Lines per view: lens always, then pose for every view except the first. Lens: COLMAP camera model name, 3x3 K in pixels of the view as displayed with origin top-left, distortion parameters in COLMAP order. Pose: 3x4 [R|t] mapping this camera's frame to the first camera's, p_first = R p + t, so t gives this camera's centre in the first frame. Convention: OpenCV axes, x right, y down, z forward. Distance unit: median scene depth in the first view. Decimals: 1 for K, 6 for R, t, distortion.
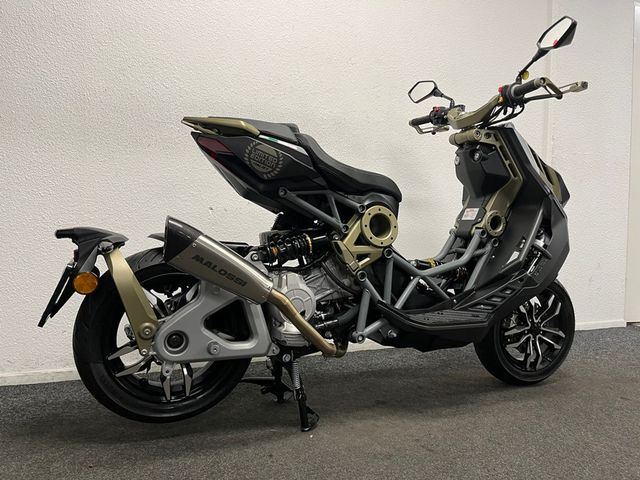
lens RADIAL K [[489.2, 0, 315.8], [0, 489.2, 240.8], [0, 0, 1]] dist [0.036987, -0.028602]
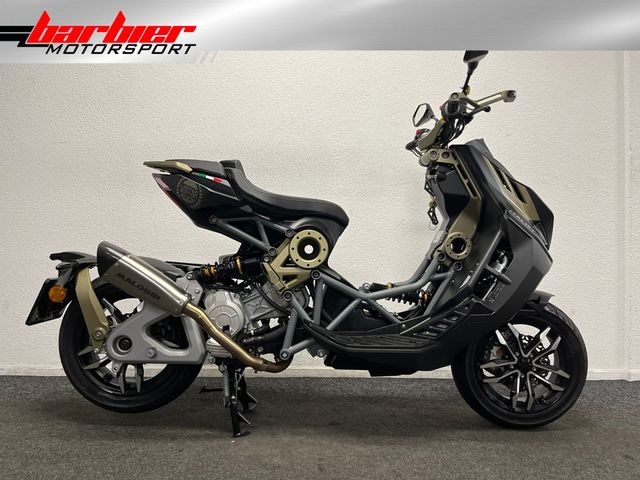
lens RADIAL K [[489.2, 0, 317.0], [0, 489.2, 245.2], [0, 0, 1]] dist [0.036987, -0.028602]
pose [[0.927427, -0.014447, -0.373725, 0.536304], [-0.007342, 0.998358, -0.056814, 0.021053], [0.373932, 0.055435, 0.925798, 0.030488]]
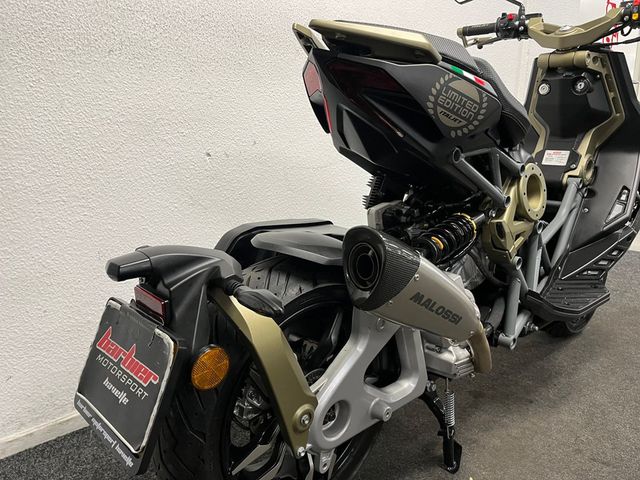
lens RADIAL K [[489.2, 0, 321.0], [0, 489.2, 239.4], [0, 0, 1]] dist [0.036987, -0.028602]
pose [[0.932747, -0.092008, 0.348594, -0.421954], [0.019397, 0.978294, 0.206311, -0.117055], [-0.360009, -0.185675, 0.914286, 0.423332]]
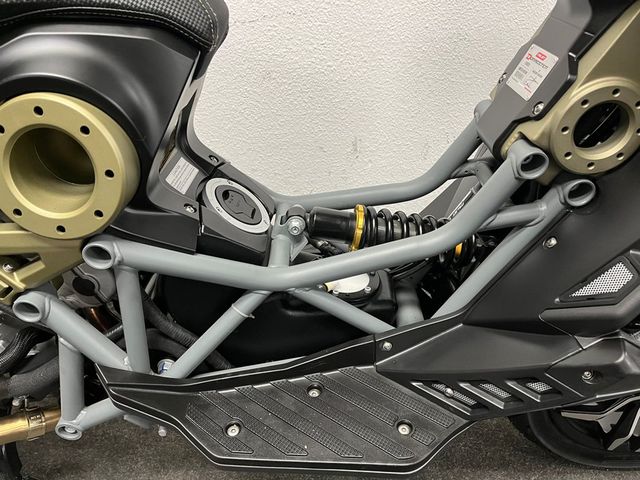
lens RADIAL K [[489.2, 0, 320.2], [0, 489.2, 245.3], [0, 0, 1]] dist [0.036987, -0.028602]
pose [[0.924180, 0.196762, -0.327377, 0.374312], [0.003835, 0.852281, 0.523070, -0.140875], [0.381938, -0.484666, 0.786907, 0.804482]]
